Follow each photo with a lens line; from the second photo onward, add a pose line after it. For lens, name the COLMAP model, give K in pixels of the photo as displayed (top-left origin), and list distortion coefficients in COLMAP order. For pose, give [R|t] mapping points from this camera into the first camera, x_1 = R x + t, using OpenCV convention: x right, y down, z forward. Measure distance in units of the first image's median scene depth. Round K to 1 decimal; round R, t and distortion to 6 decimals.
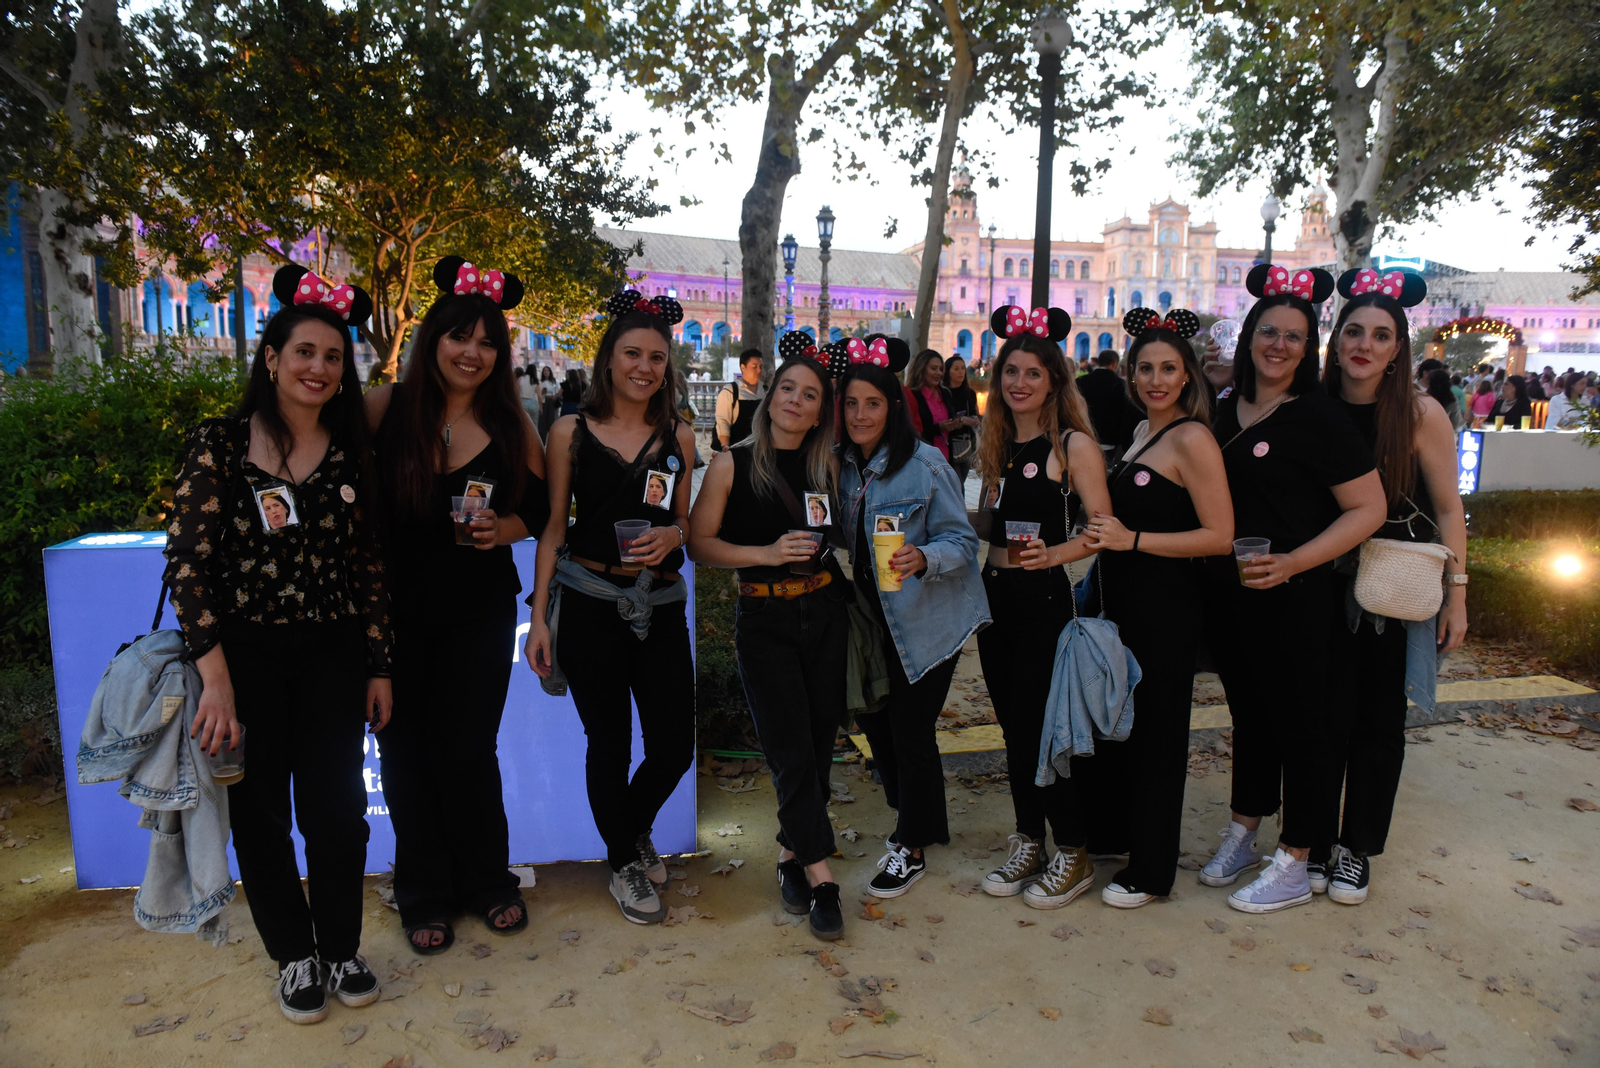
lens RADIAL K [[1103.2, 0, 800.0], [0, 1103.2, 534.0], [0, 0, 1]] dist [-0.044260, -0.002659]
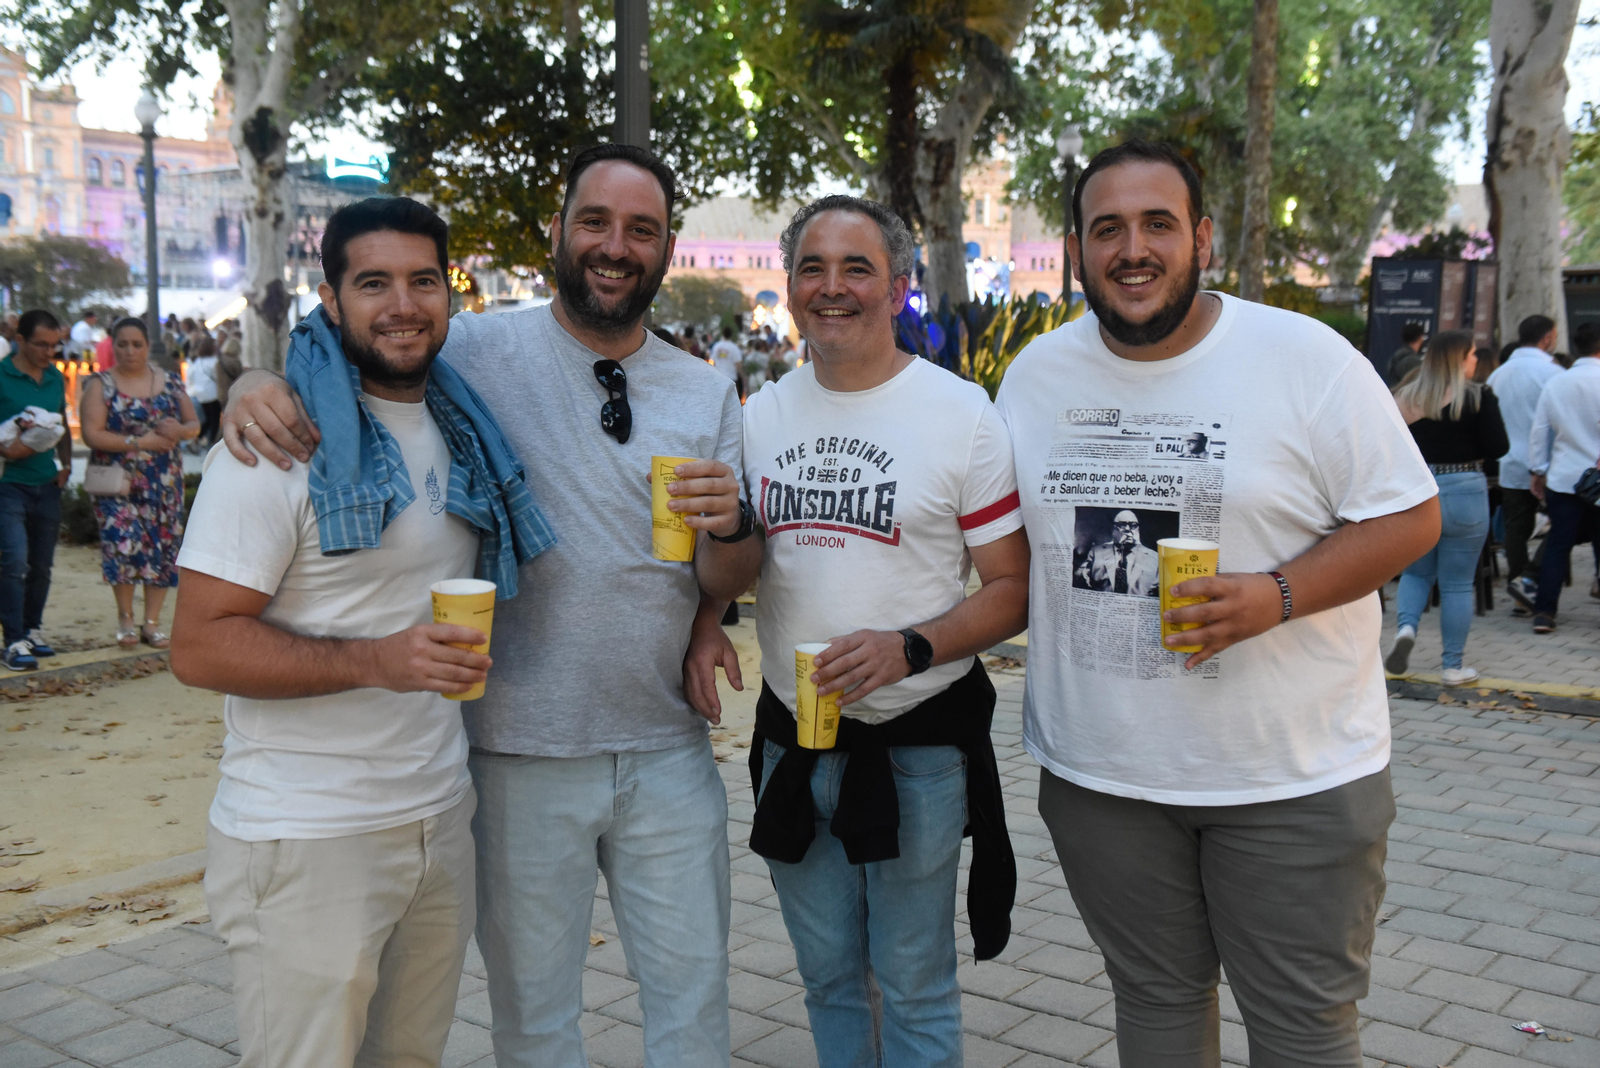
lens RADIAL K [[1752.6, 0, 800.0], [0, 1752.6, 534.0], [0, 0, 1]] dist [0.013919, 0.010347]
pose [[0.740834, -0.078442, 0.667092, -0.042866], [0.098149, 0.995139, 0.008018, 0.014686], [-0.664479, 0.059535, 0.744932, -0.126174]]
